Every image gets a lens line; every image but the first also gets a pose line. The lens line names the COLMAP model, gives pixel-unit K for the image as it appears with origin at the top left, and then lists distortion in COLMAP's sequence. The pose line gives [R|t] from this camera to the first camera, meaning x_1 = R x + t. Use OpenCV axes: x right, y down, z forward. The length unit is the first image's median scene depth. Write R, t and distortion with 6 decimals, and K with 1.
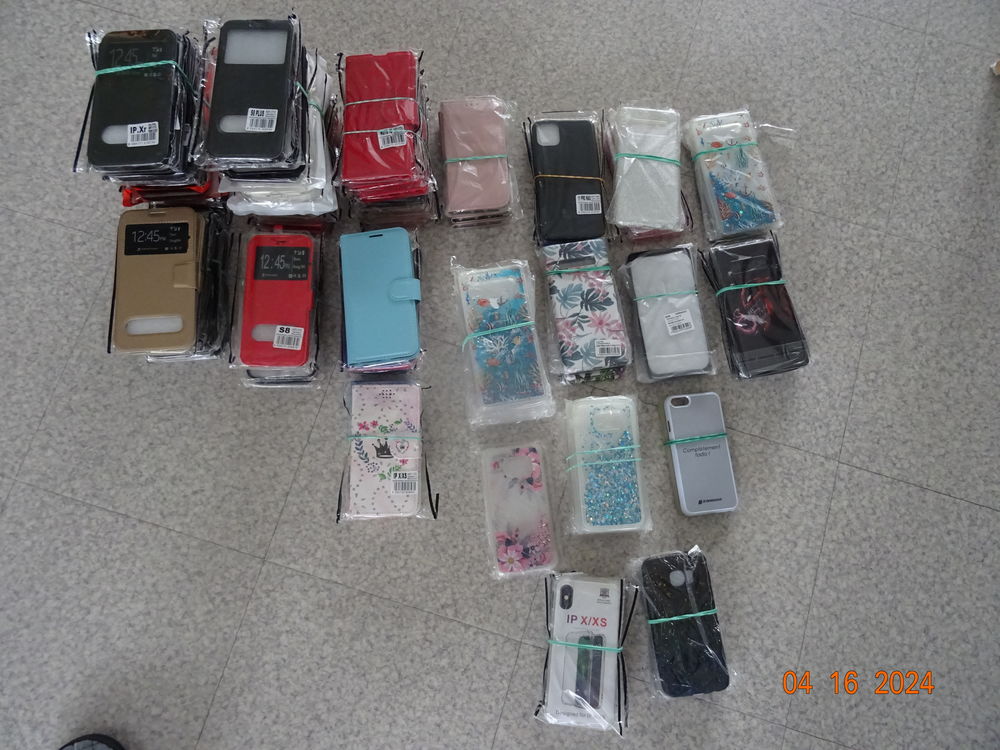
lens RADIAL K [[708.6, 0, 500.0], [0, 708.6, 375.0], [0, 0, 1]] dist [0.007217, -0.021217]
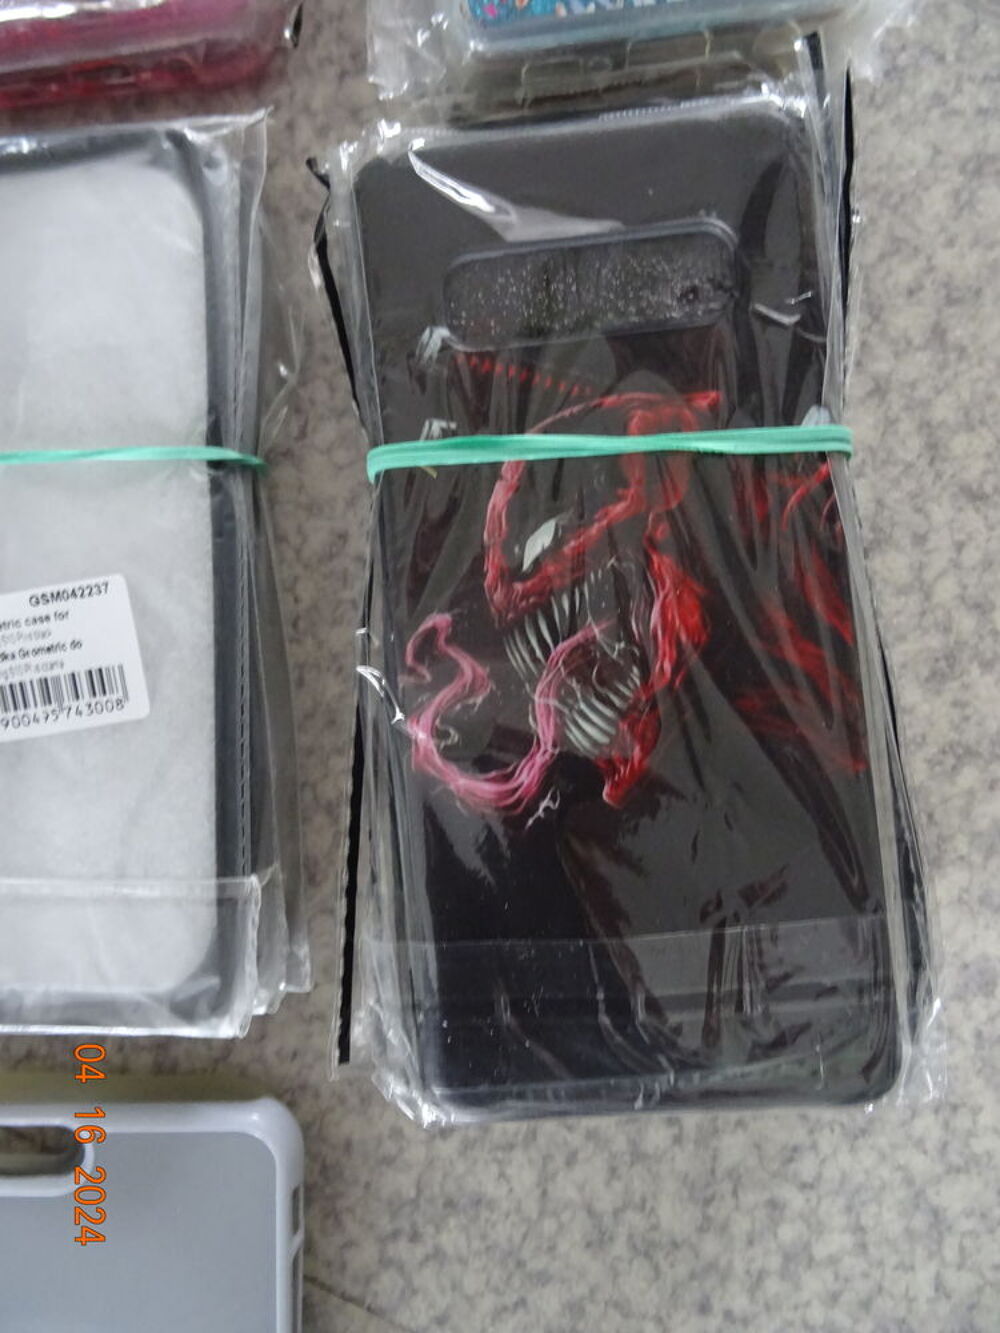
lens RADIAL K [[944.5, 0, 500.0], [0, 944.5, 666.5], [0, 0, 1]] dist [0.007217, -0.021217]
pose [[0.987813, 0.111836, -0.108253, 0.383425], [-0.088247, 0.975329, 0.202353, -0.126758], [0.128213, -0.190334, 0.973311, 0.856575]]
